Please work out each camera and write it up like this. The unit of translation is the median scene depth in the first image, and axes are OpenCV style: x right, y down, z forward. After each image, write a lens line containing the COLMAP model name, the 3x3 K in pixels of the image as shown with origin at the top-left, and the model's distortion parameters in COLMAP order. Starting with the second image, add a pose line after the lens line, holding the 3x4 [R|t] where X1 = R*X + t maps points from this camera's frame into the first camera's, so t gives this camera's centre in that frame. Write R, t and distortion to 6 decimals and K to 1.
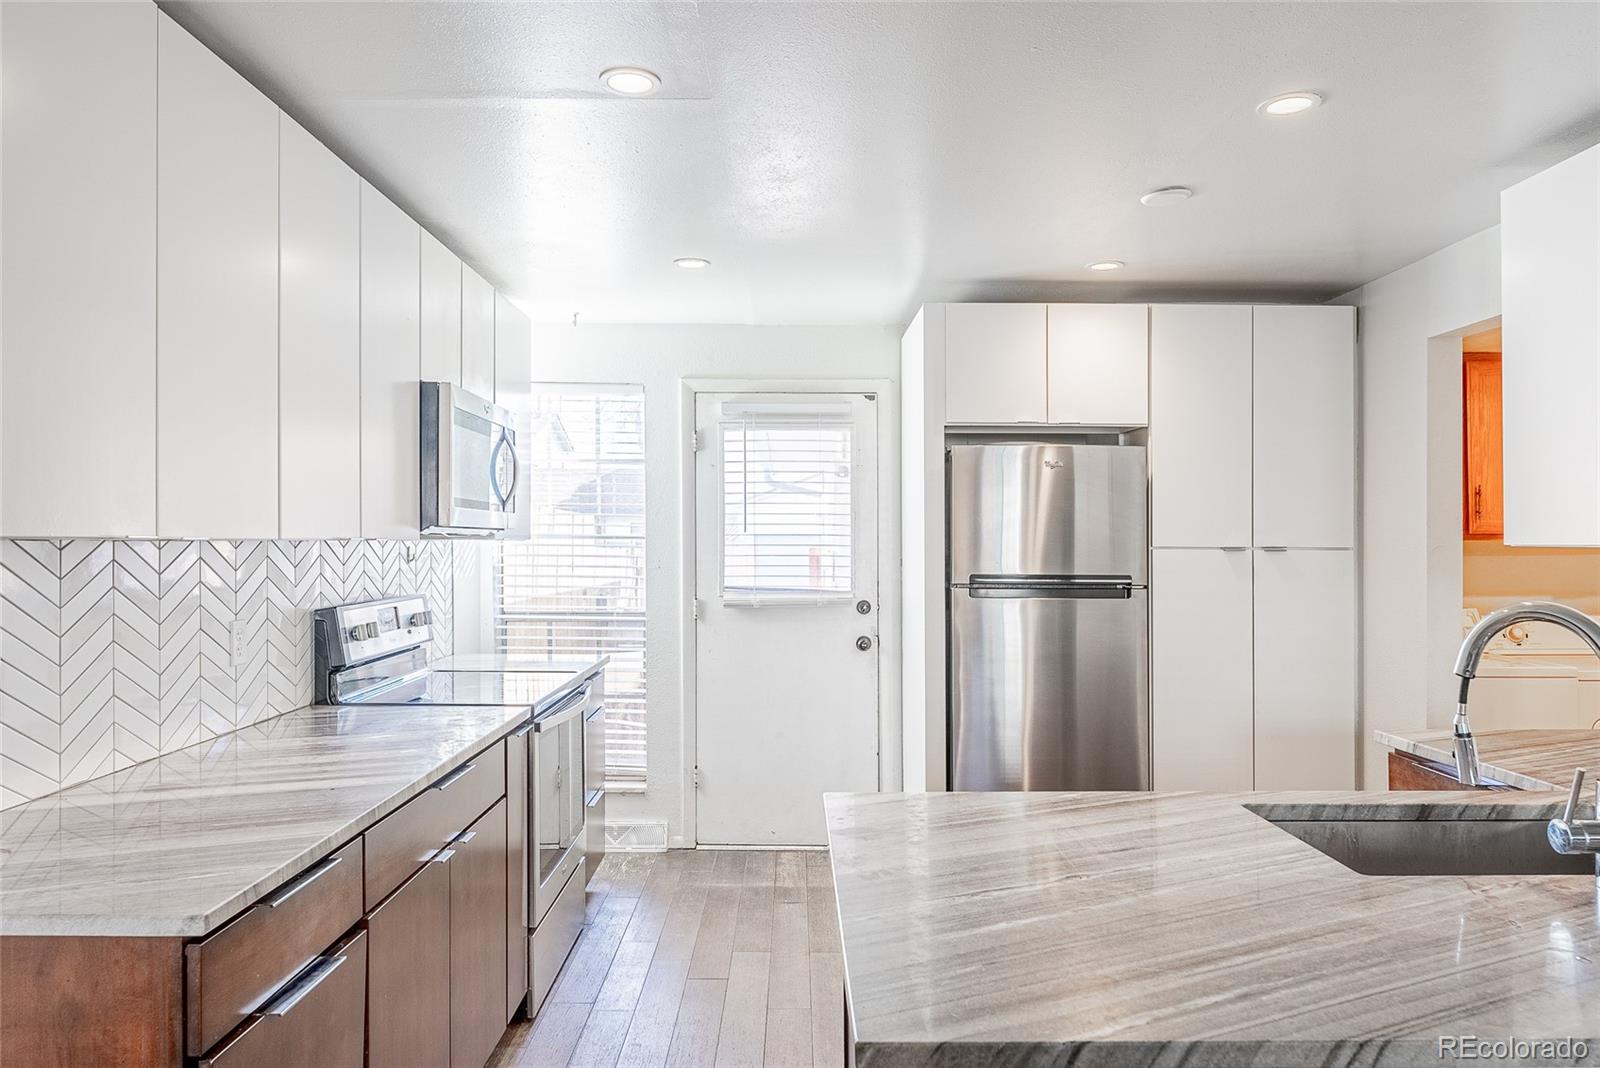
lens RADIAL K [[1053.9, 0, 807.9], [0, 1053.9, 542.7], [0, 0, 1]] dist [-0.000117, -0.000786]
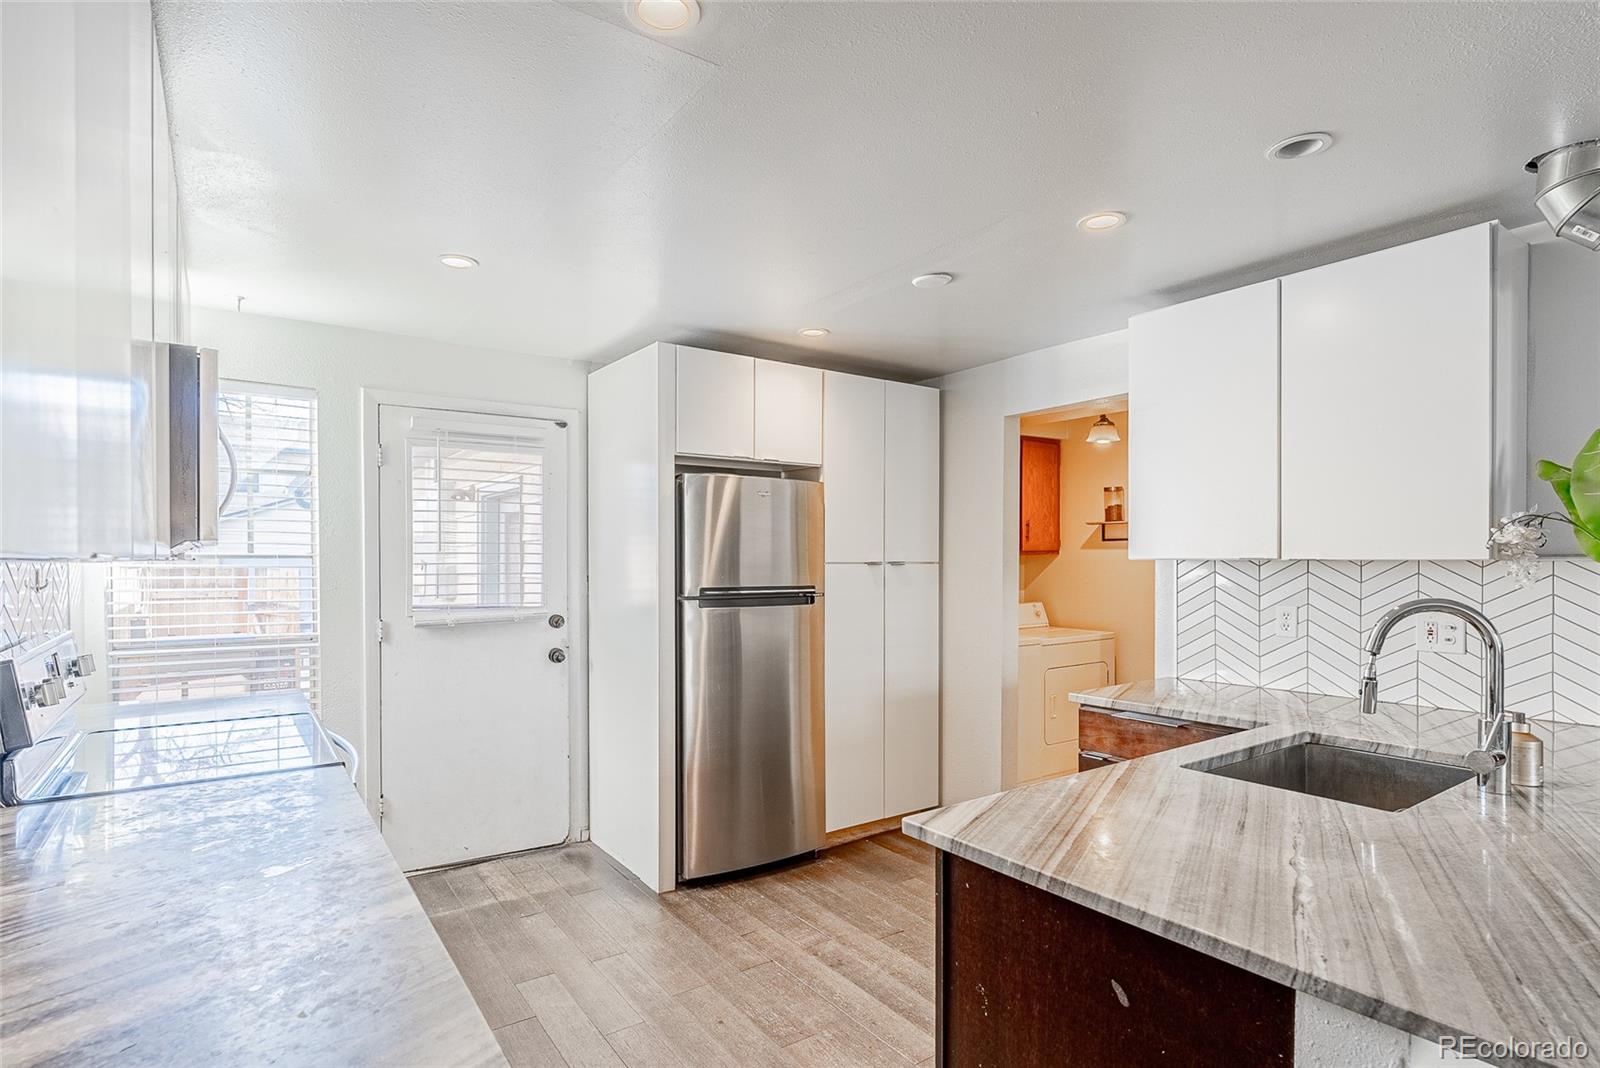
lens RADIAL K [[807.8, 0, 784.0], [0, 807.8, 565.7], [0, 0, 1]] dist [-0.004403, -0.001042]
pose [[0.831684, -0.008797, 0.555180, -0.236133], [0.004823, 0.999951, 0.008618, -0.000949], [-0.555229, -0.004490, 0.831685, 0.215179]]
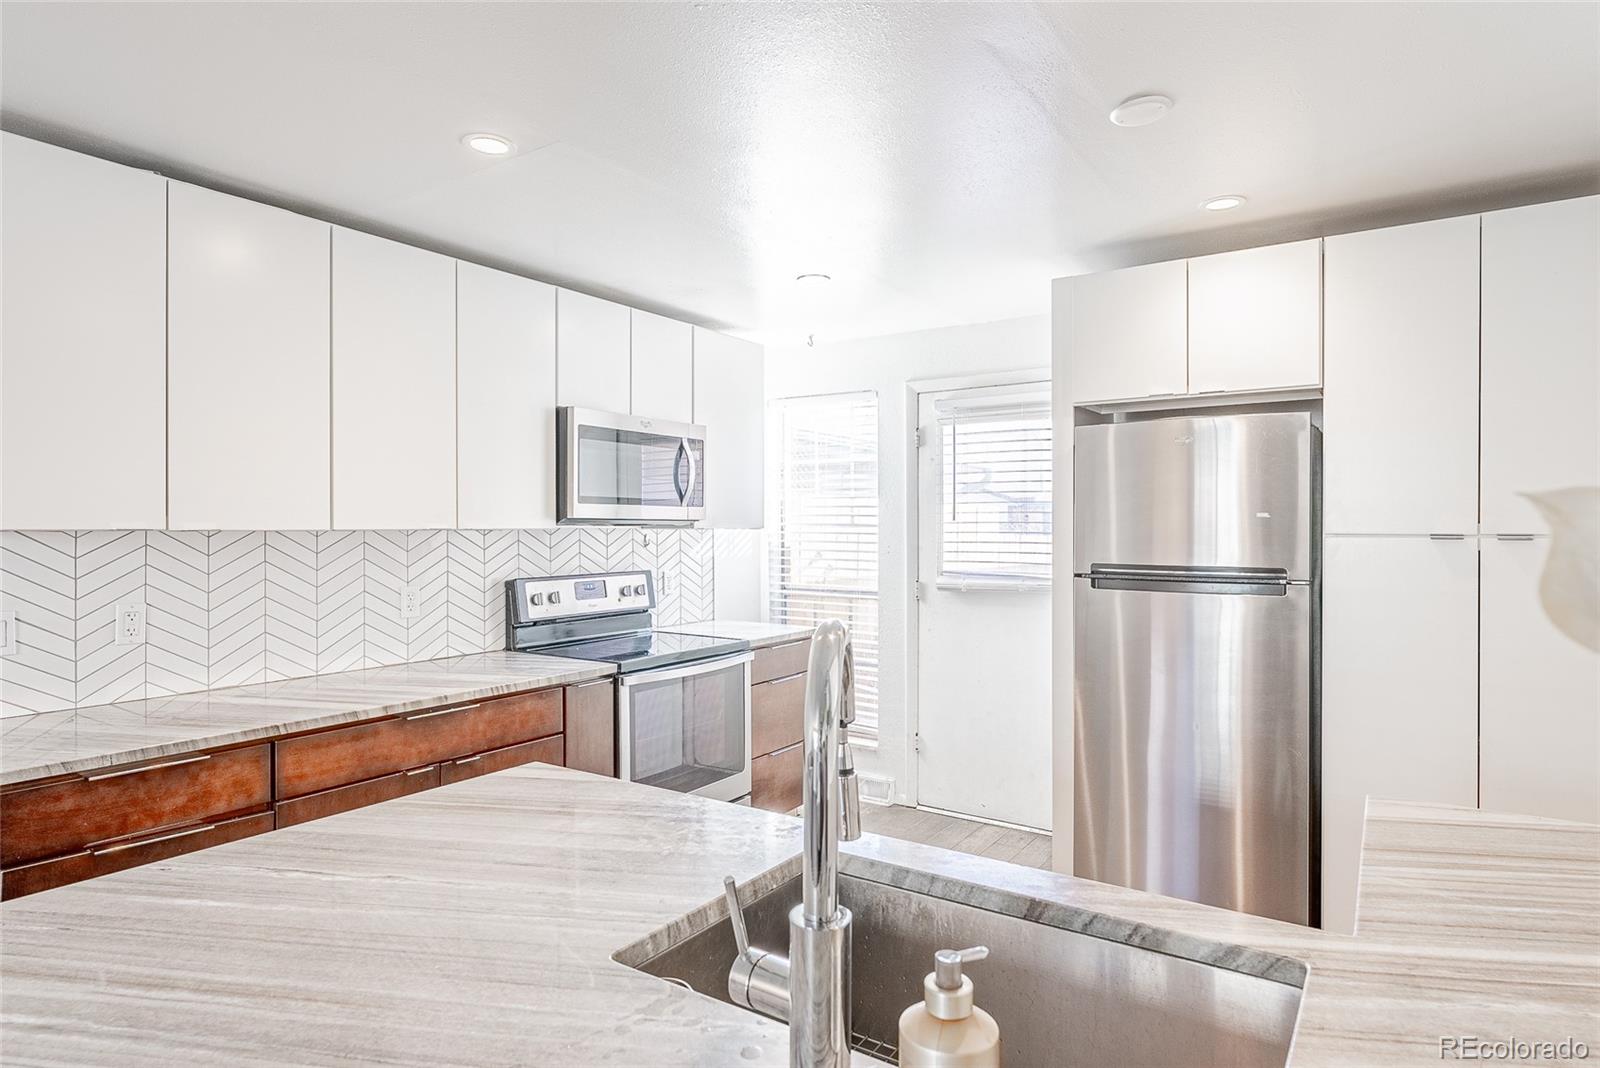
lens RADIAL K [[886.5, 0, 801.5], [0, 886.5, 535.3], [0, 0, 1]] dist [-0.008841, -0.000557]
pose [[0.826466, -0.000268, -0.562987, 0.357495], [0.003094, 0.999987, 0.004066, 0.001300], [0.562978, -0.005103, 0.826456, 0.192905]]
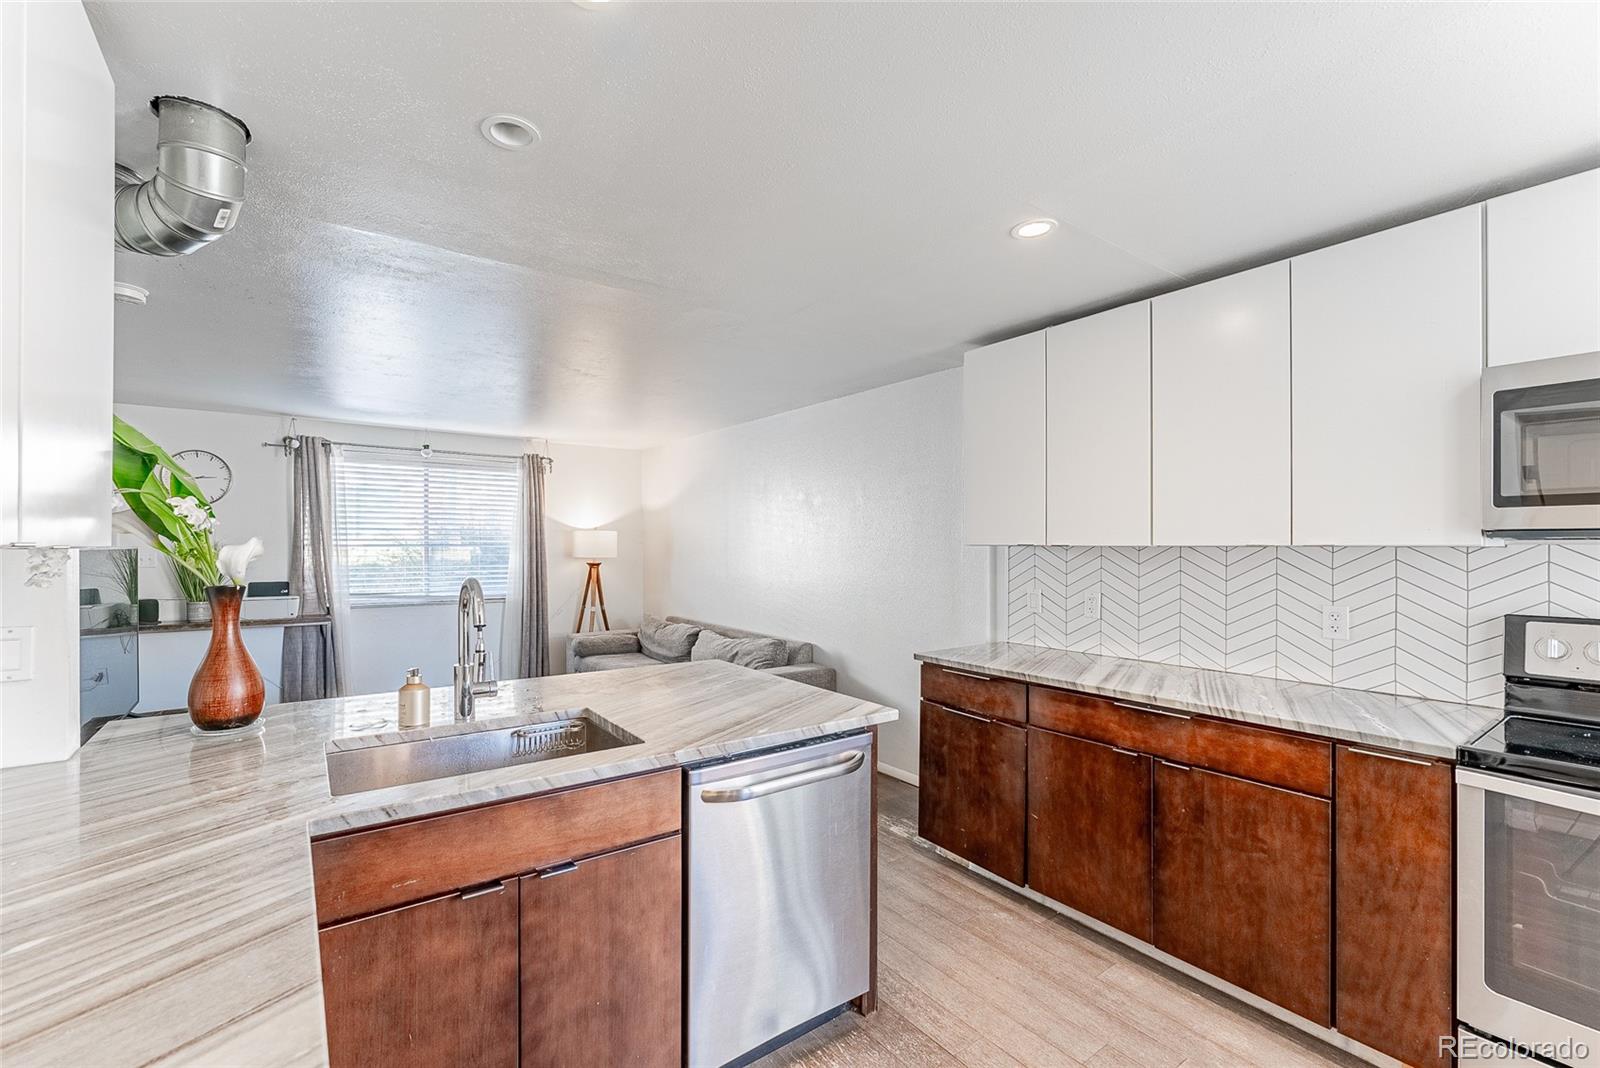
lens RADIAL K [[674.9, 0, 755.7], [0, 674.9, 548.9], [0, 0, 1]] dist [-0.002282, -0.000090]
pose [[-0.834982, -0.000568, -0.550276, 0.346093], [-0.002932, 0.999990, 0.003416, 0.000383], [0.550269, 0.004465, -0.834976, 0.821391]]
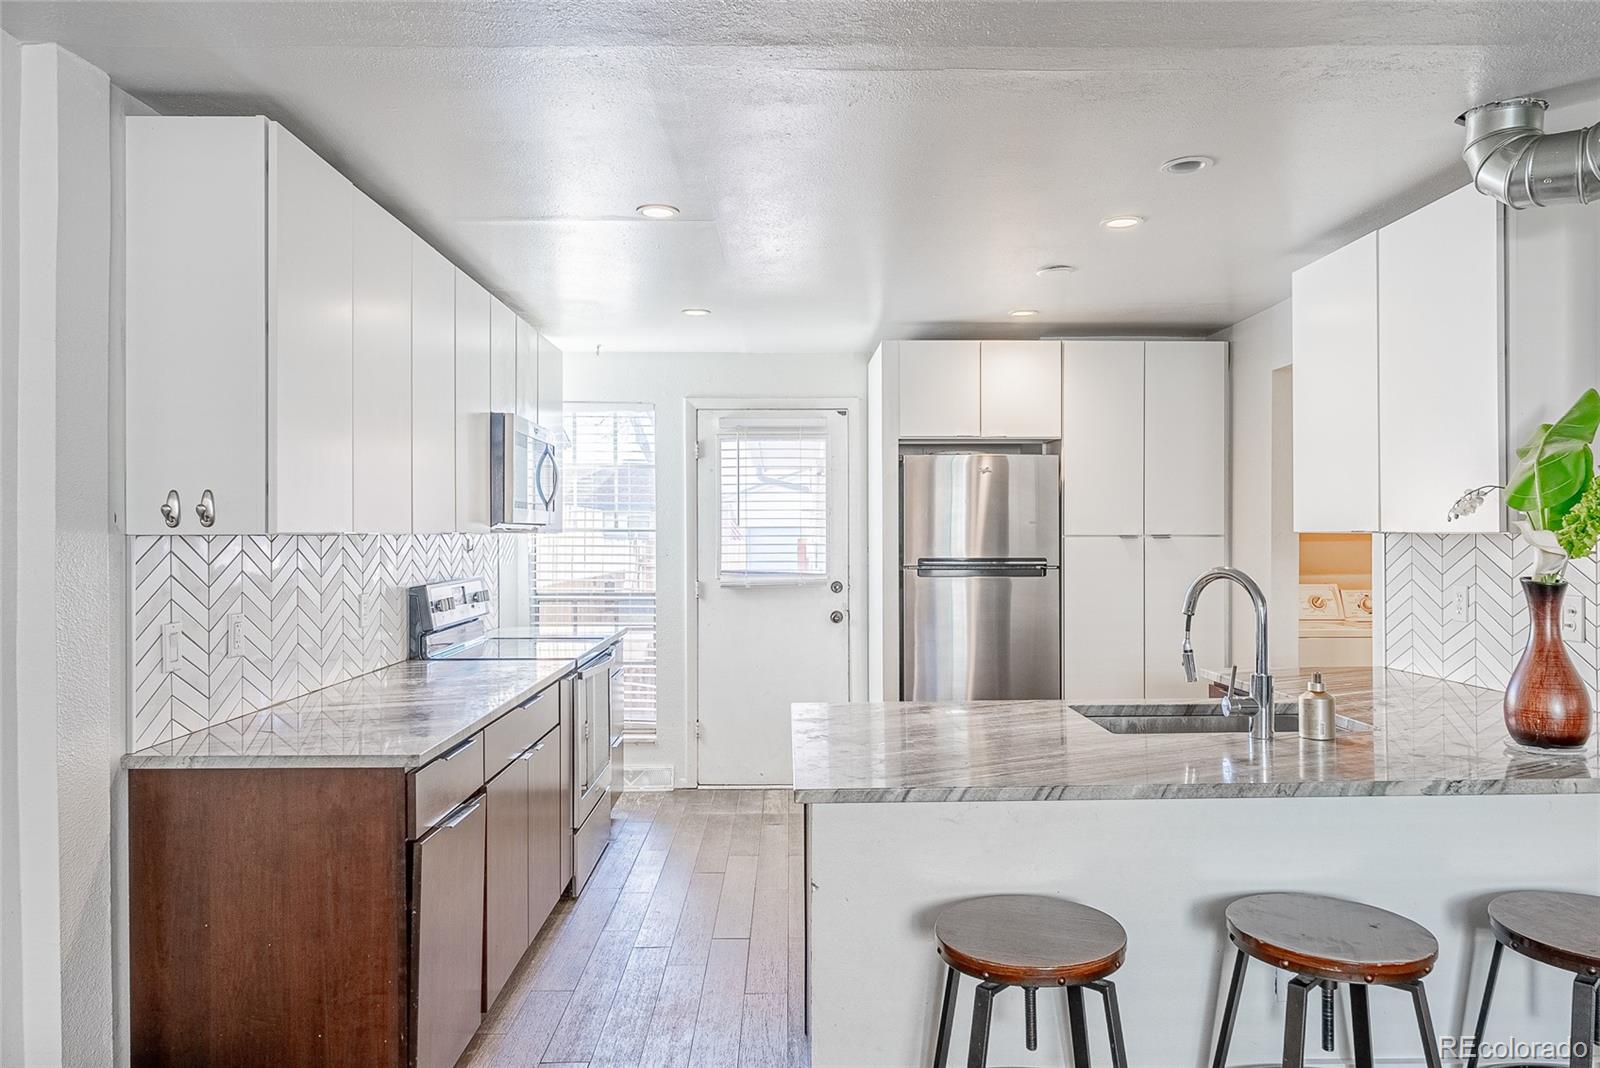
lens RADIAL K [[1052.2, 0, 809.3], [0, 1052.2, 528.6], [0, 0, 1]] dist [-0.002570, -0.000790]
pose [[0.999956, -0.005021, 0.007946, 0.013643], [0.005062, 0.999974, -0.005187, 0.000525], [-0.007919, 0.005227, 0.999955, -0.228423]]
